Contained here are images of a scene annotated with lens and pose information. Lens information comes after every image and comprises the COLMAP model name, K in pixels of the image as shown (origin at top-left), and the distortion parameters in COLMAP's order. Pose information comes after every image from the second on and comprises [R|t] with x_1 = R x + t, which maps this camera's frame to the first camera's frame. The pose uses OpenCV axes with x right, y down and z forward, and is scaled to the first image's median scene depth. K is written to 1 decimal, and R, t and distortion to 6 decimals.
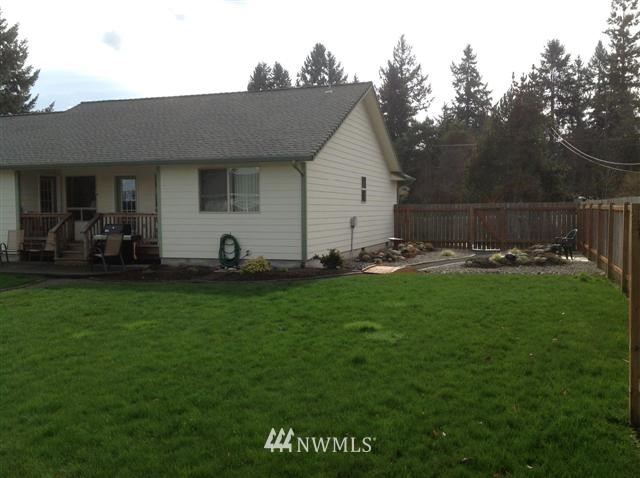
lens RADIAL K [[672.6, 0, 320.0], [0, 672.6, 239.0], [0, 0, 1]] dist [0.085204, -0.048911]
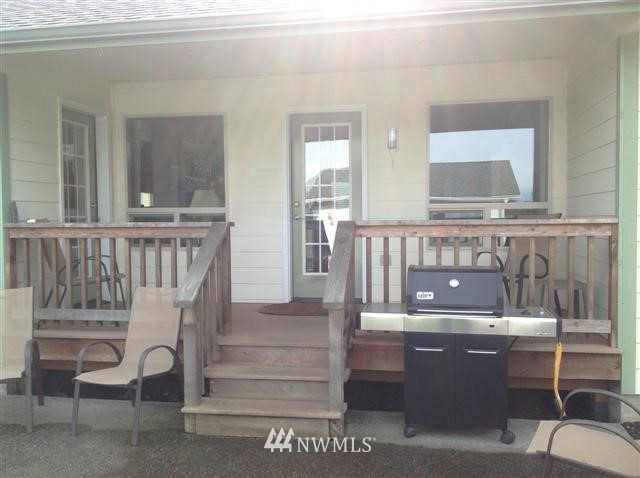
lens RADIAL K [[672.6, 0, 320.0], [0, 672.6, 239.0], [0, 0, 1]] dist [0.085204, -0.048911]
pose [[0.981011, -0.011339, 0.193623, -0.385905], [0.013396, 0.999867, -0.009315, -0.029944], [-0.193491, 0.011731, 0.981032, 0.735958]]
